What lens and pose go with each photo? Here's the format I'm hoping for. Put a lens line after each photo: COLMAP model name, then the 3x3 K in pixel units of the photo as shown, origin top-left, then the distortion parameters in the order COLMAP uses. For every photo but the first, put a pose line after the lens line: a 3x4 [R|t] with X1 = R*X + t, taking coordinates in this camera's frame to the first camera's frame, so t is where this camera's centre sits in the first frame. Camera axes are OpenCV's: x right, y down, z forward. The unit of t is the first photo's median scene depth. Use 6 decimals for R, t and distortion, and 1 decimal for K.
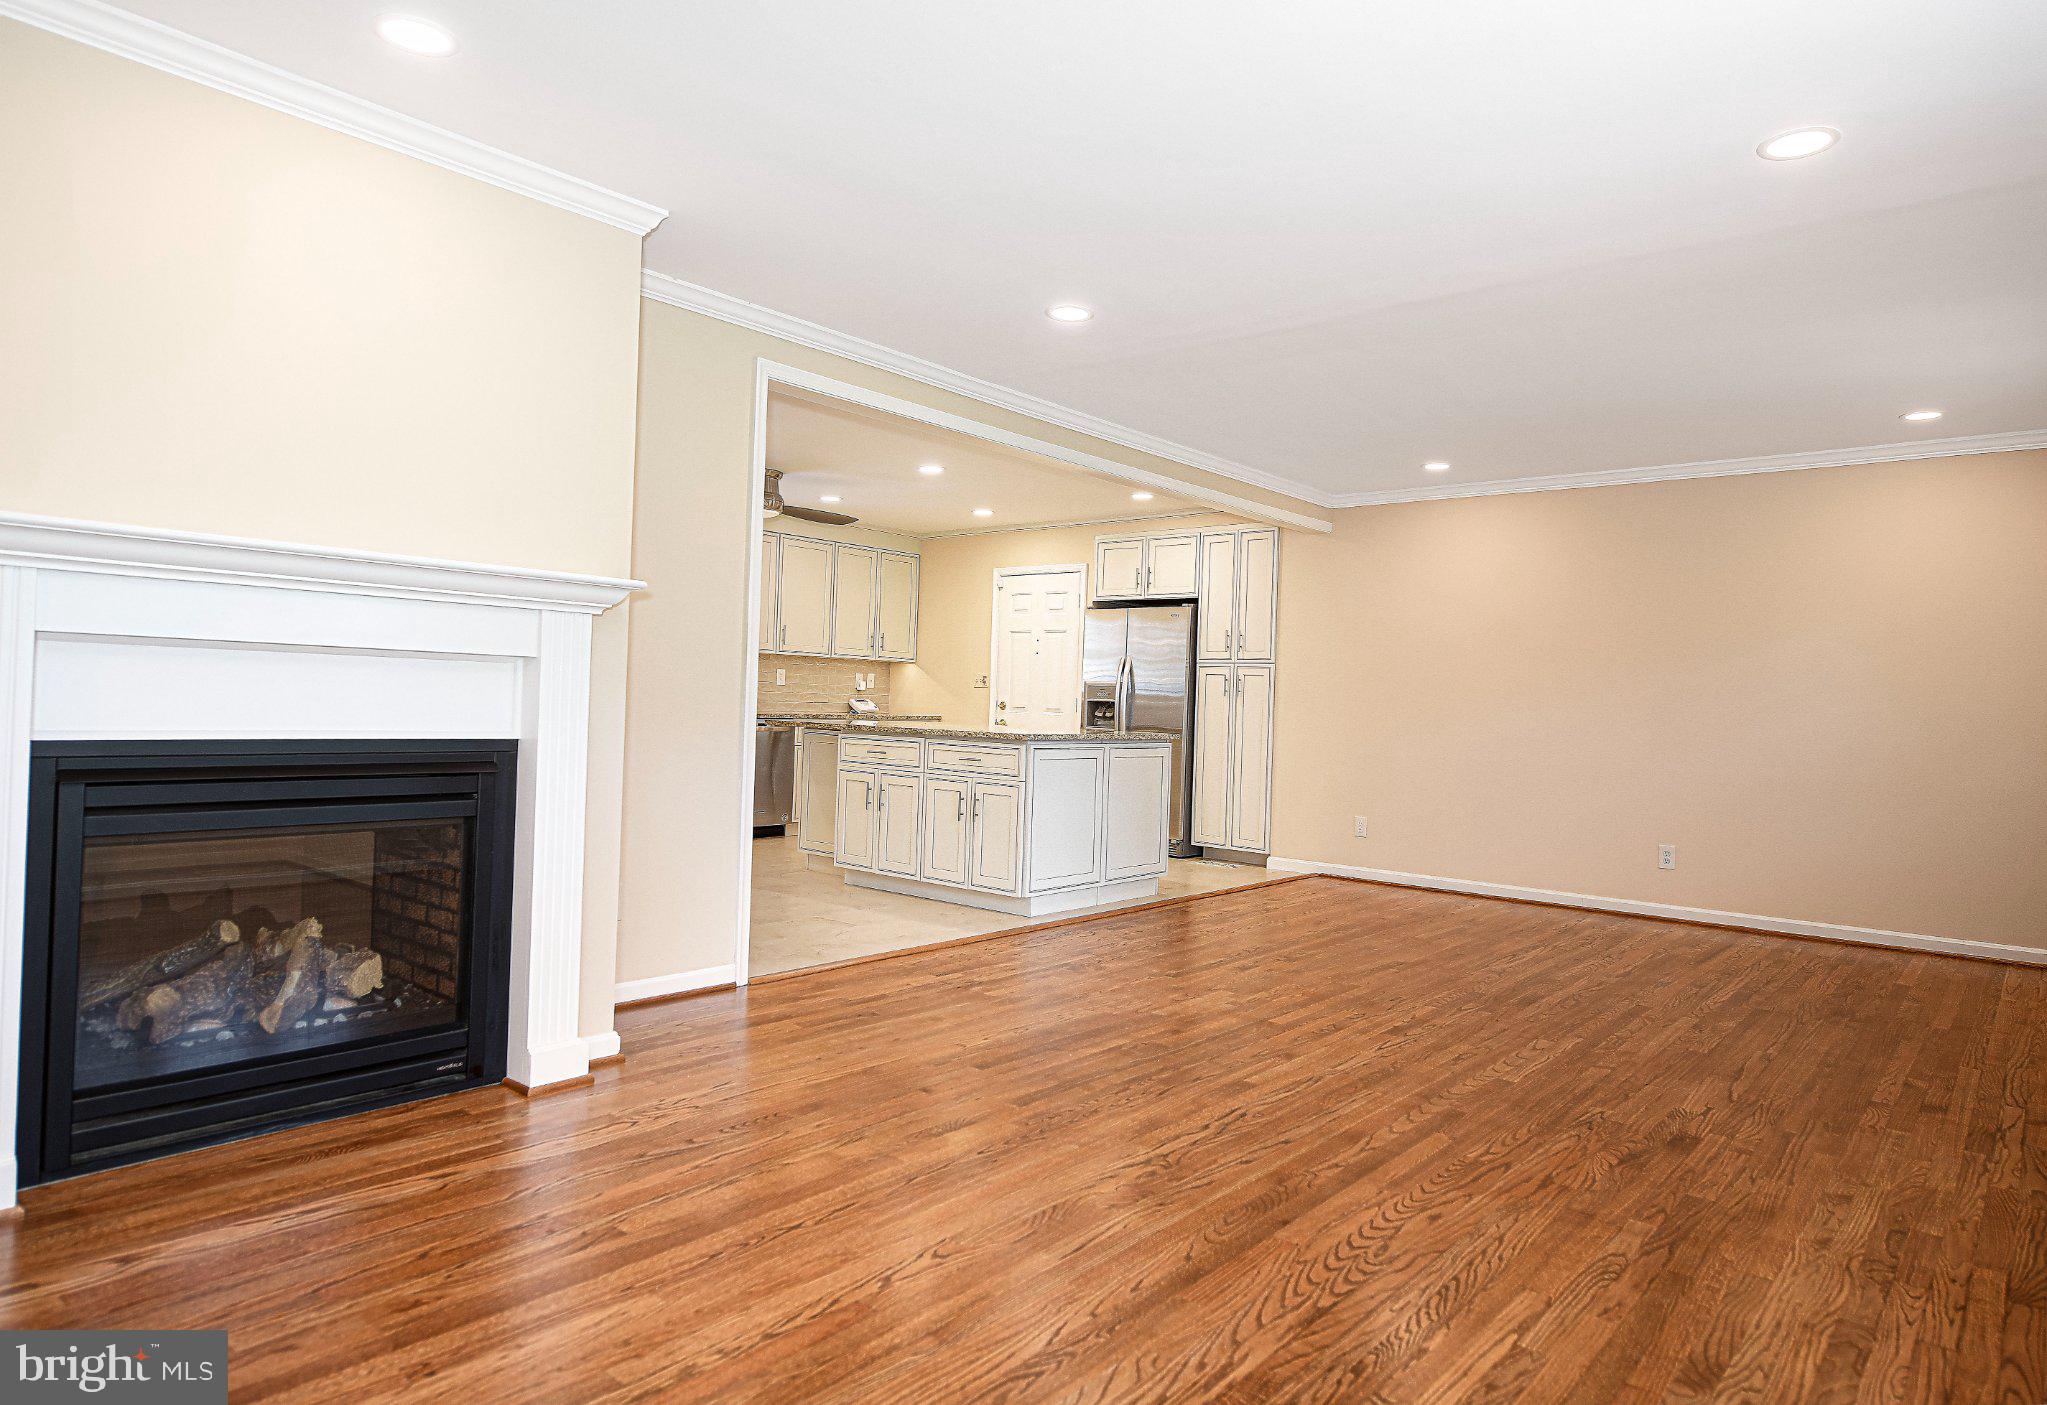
lens RADIAL K [[1222.1, 0, 1021.7], [0, 1222.1, 689.2], [0, 0, 1]] dist [-0.002698, -0.003994]
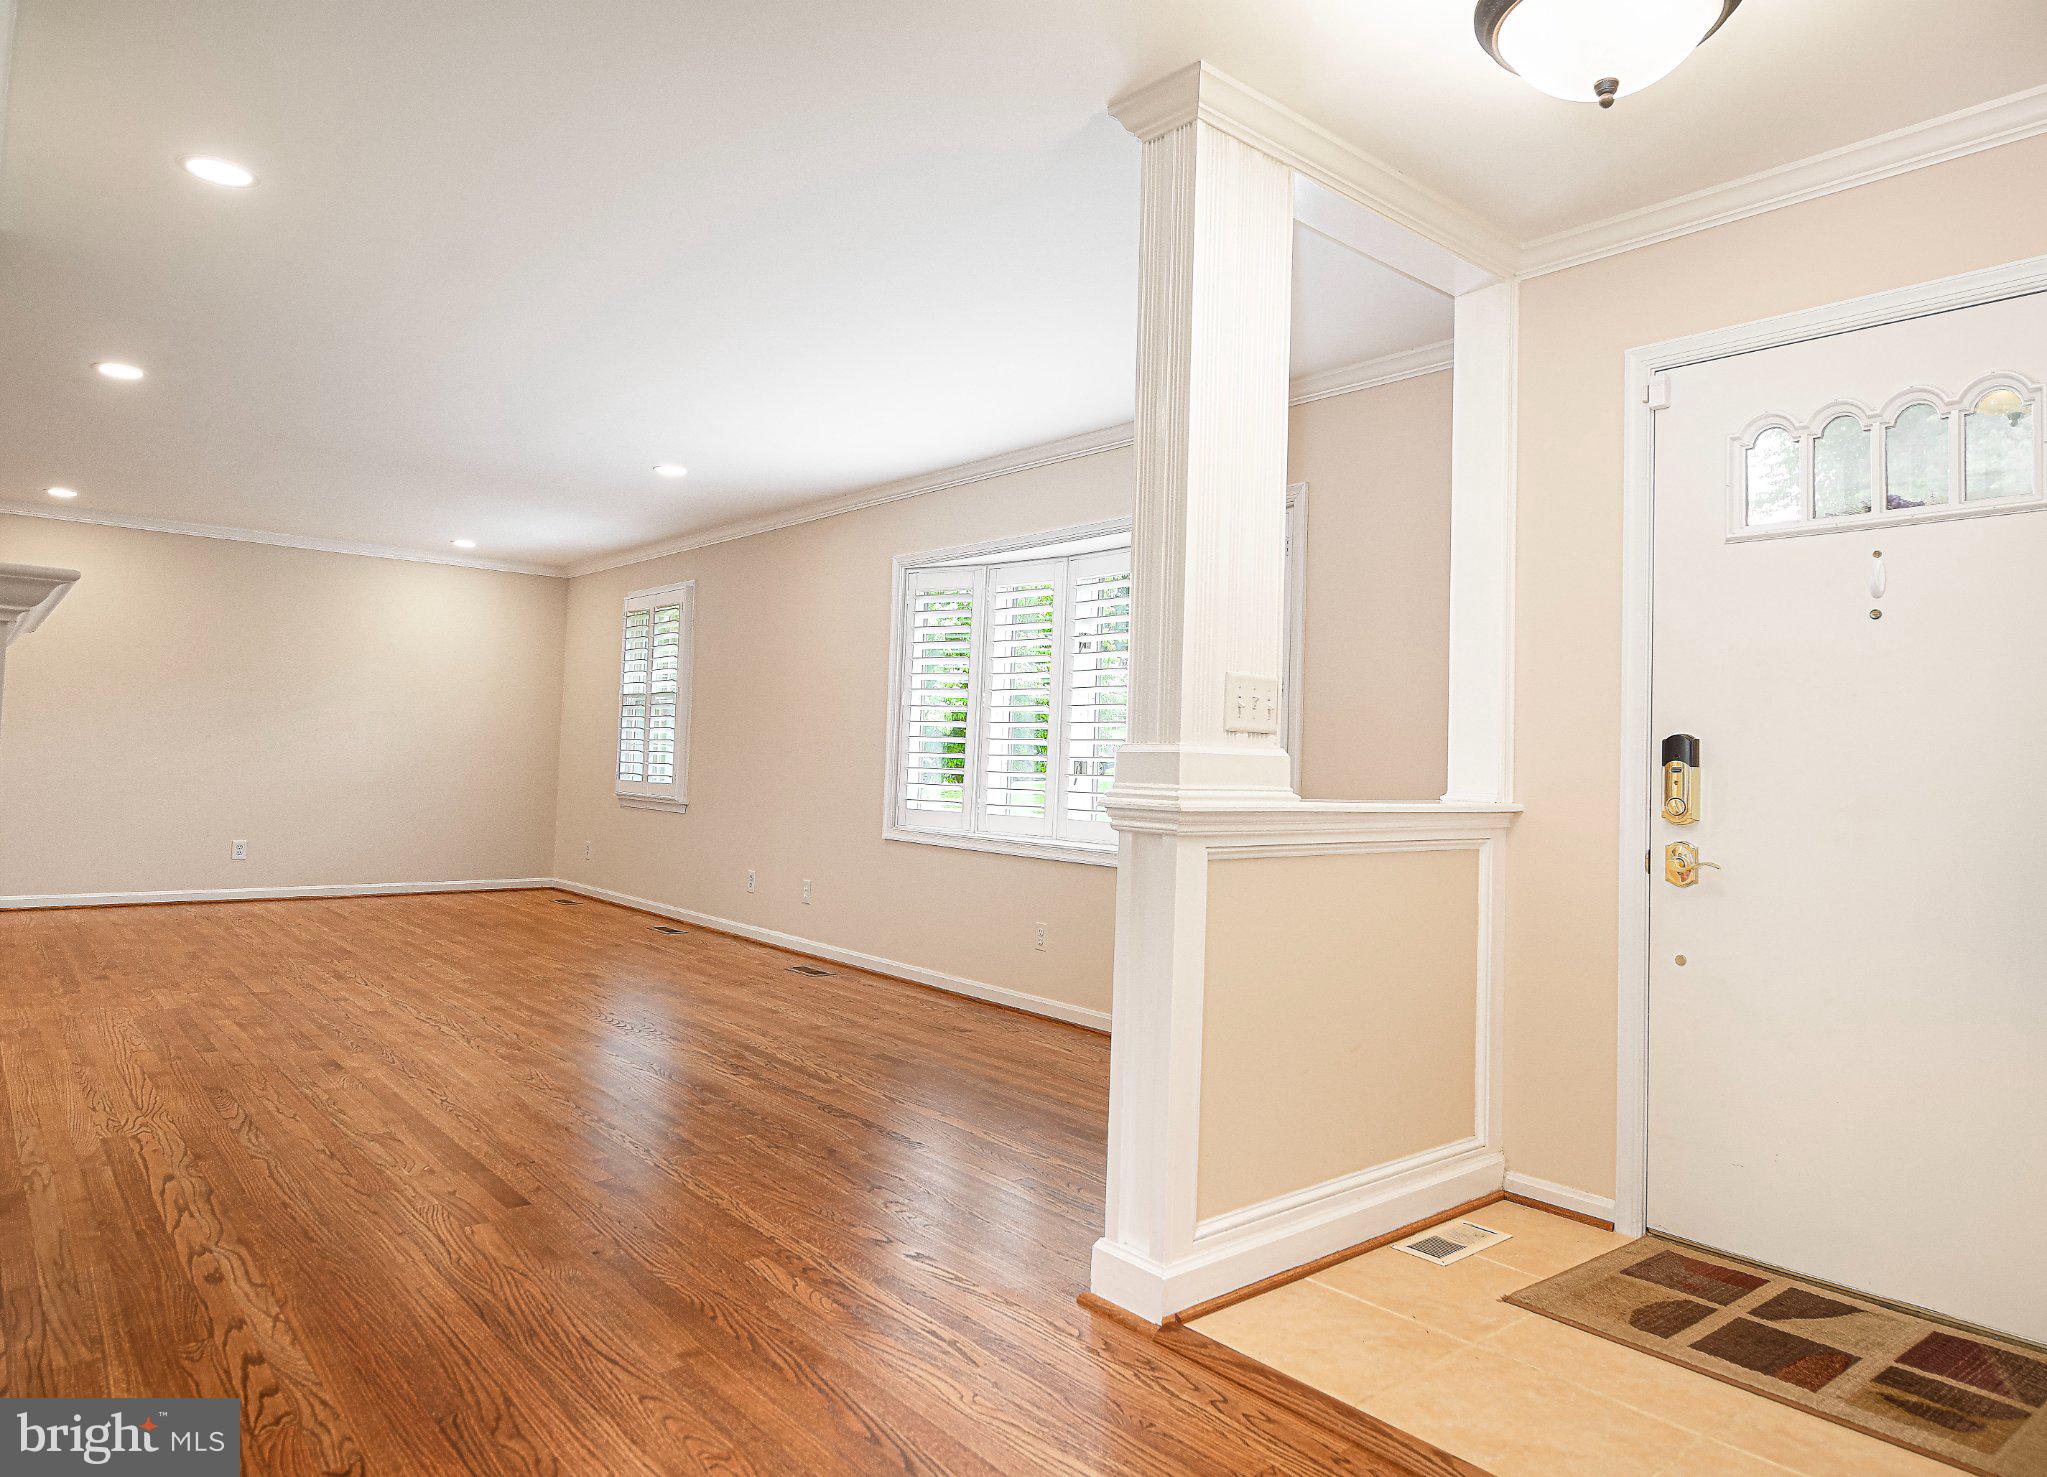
lens RADIAL K [[1301.4, 0, 1036.9], [0, 1301.4, 714.0], [0, 0, 1]] dist [-0.007258, -0.002245]
pose [[0.151526, 0.009562, 0.988407, -0.688105], [-0.035705, 0.999354, -0.004195, -0.023546], [-0.987808, -0.034655, 0.151770, 0.019496]]
